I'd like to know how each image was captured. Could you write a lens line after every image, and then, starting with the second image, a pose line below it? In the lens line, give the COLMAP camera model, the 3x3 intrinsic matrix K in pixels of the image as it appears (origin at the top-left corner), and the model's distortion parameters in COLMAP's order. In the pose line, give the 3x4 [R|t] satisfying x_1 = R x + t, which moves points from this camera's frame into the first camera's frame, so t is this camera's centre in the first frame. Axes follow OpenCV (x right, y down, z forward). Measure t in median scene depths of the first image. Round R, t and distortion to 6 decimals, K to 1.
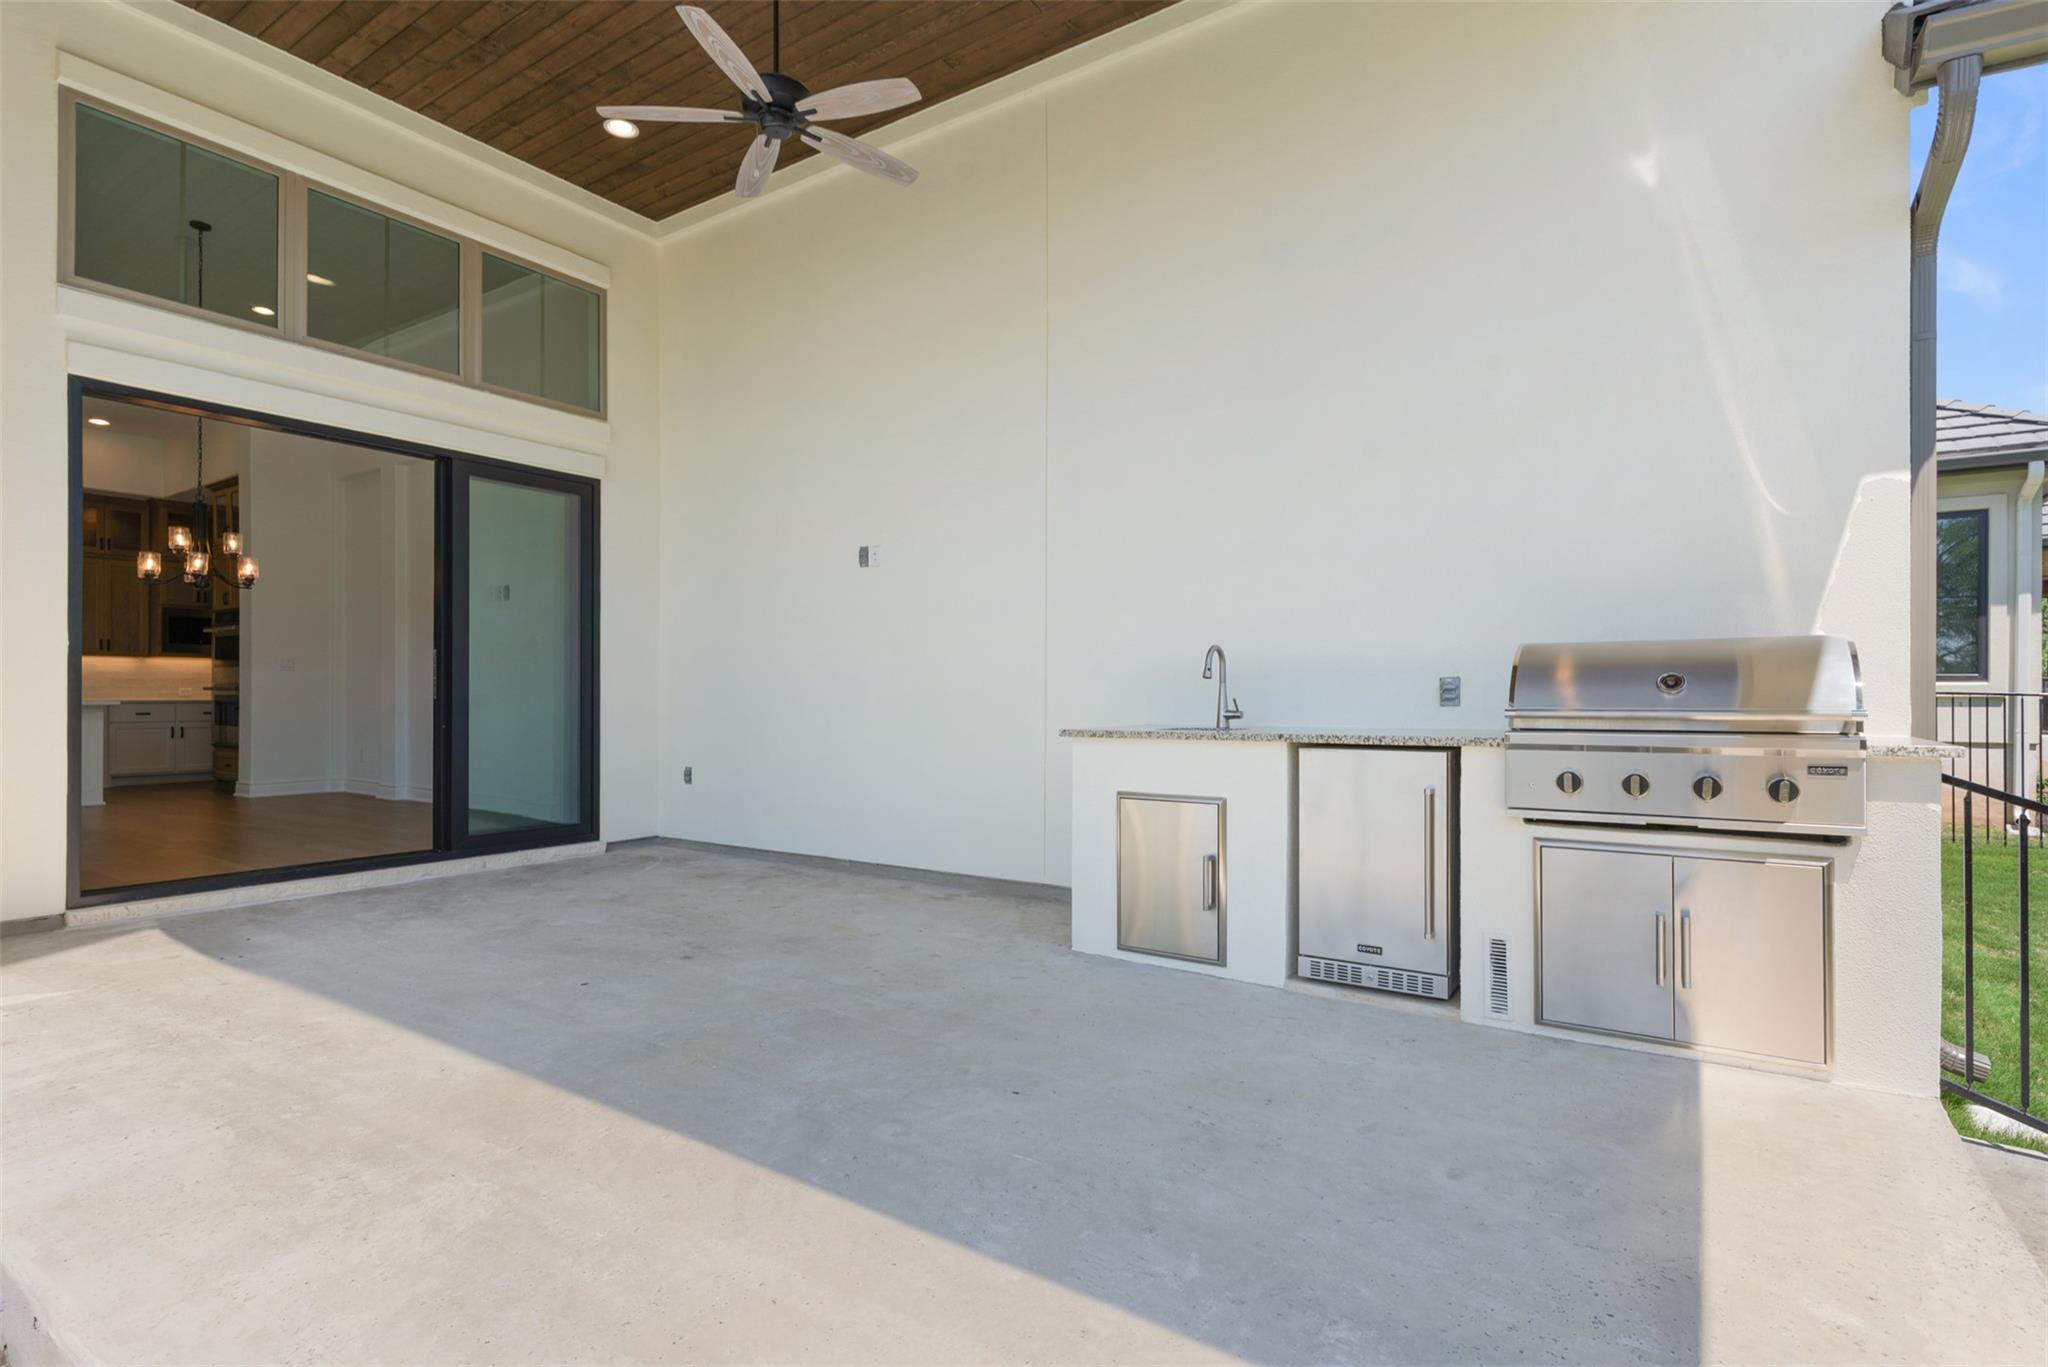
lens RADIAL K [[996.8, 0, 1015.0], [0, 996.8, 687.2], [0, 0, 1]] dist [0.003718, 0.000621]
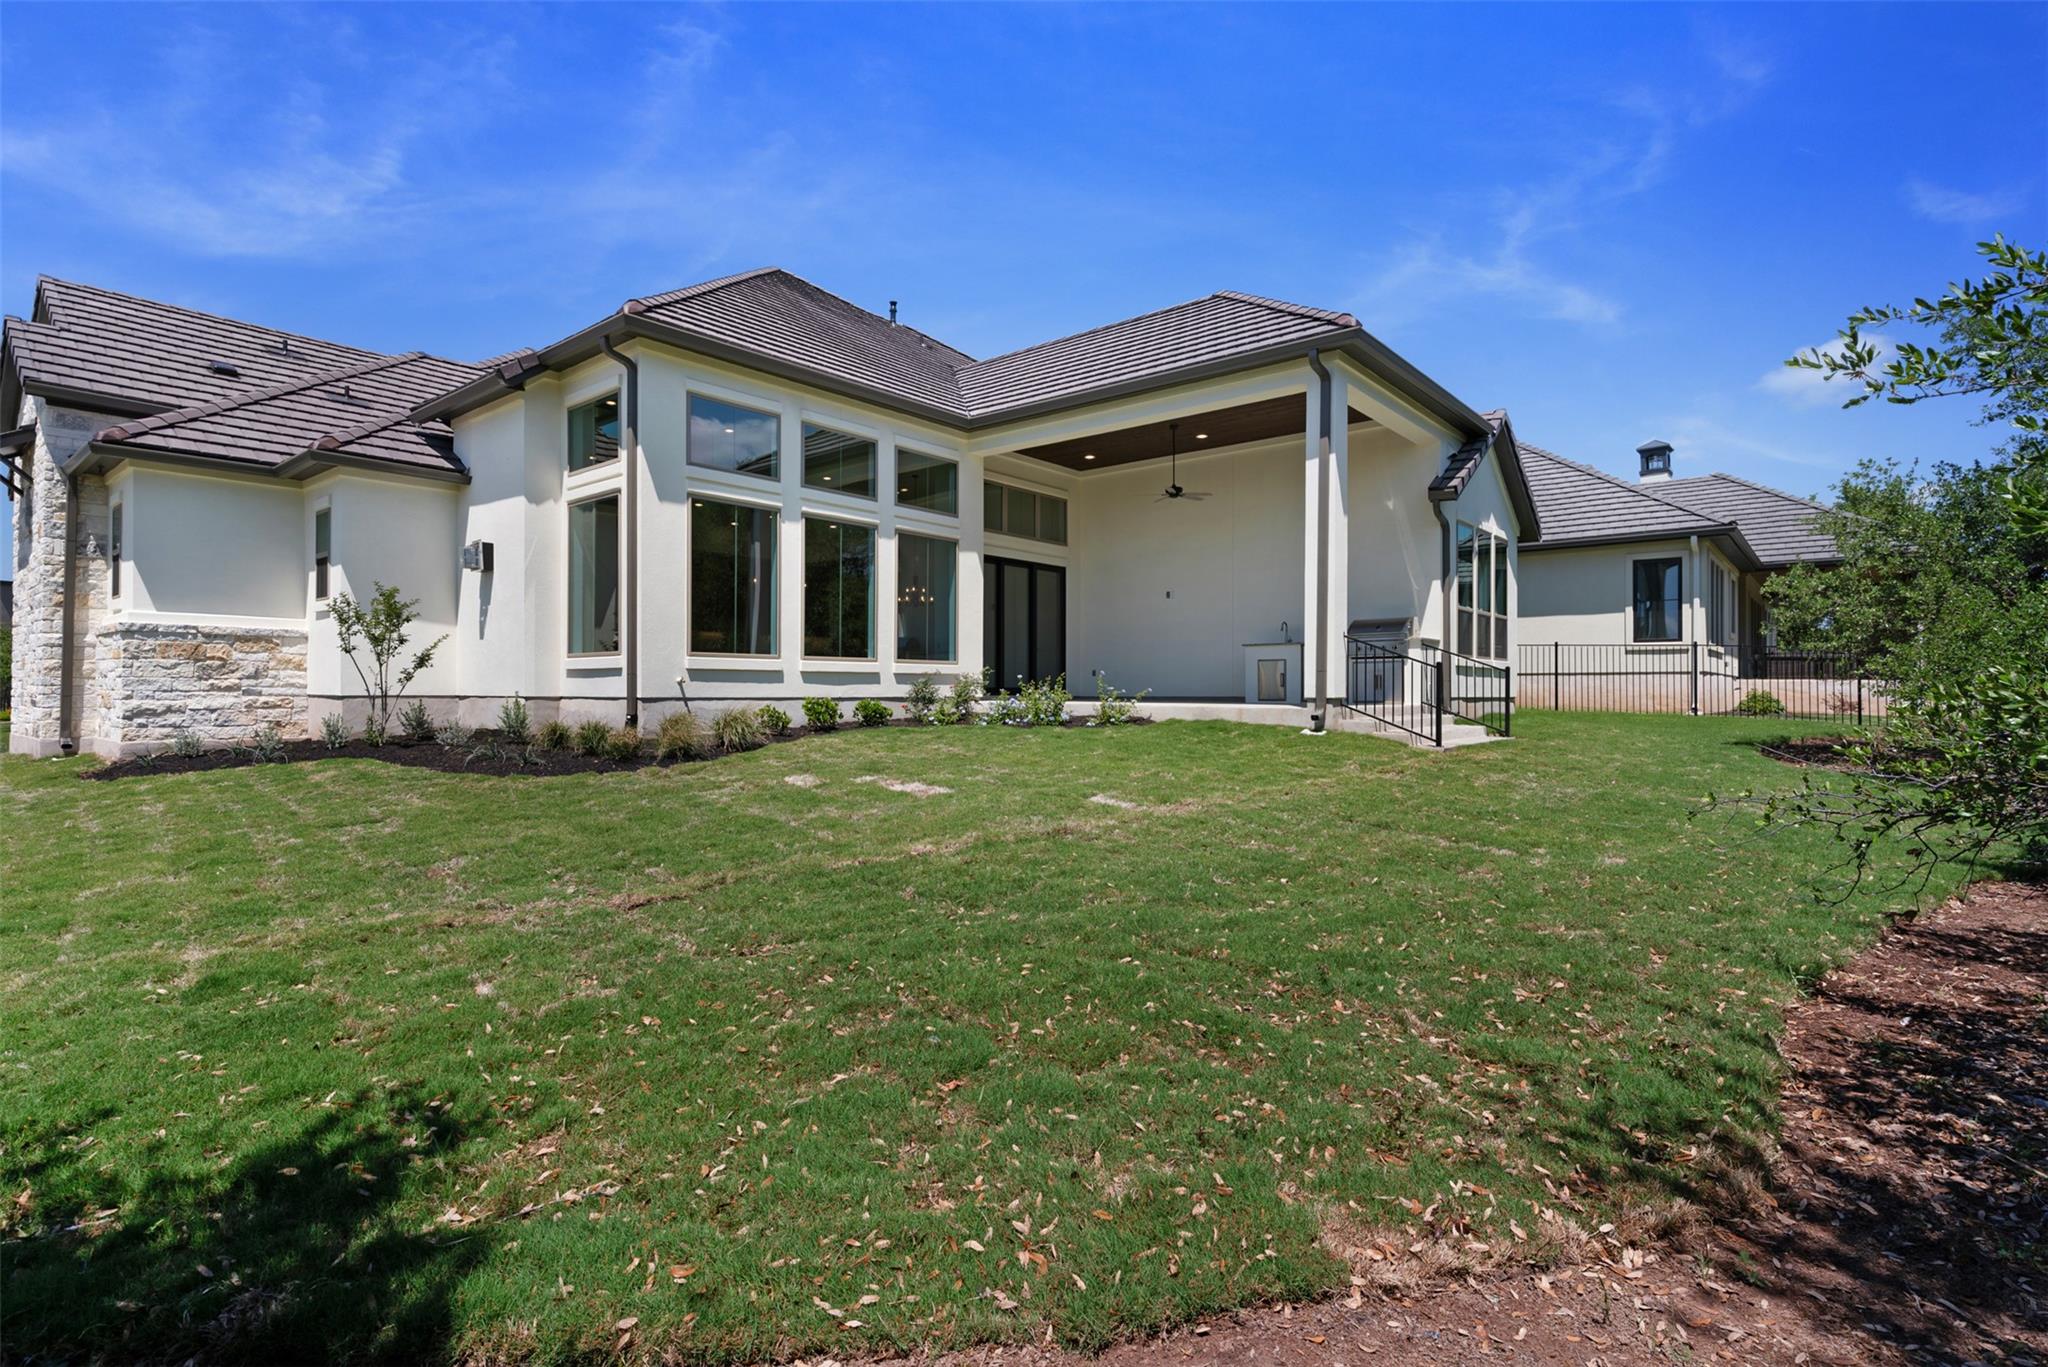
lens RADIAL K [[996.8, 0, 1015.0], [0, 996.8, 687.2], [0, 0, 1]] dist [0.003718, 0.000621]
pose [[0.994937, -0.002908, -0.100456, -0.296113], [0.002944, 0.999996, 0.000206, 0.137076], [0.100455, -0.000501, 0.994941, -1.939237]]
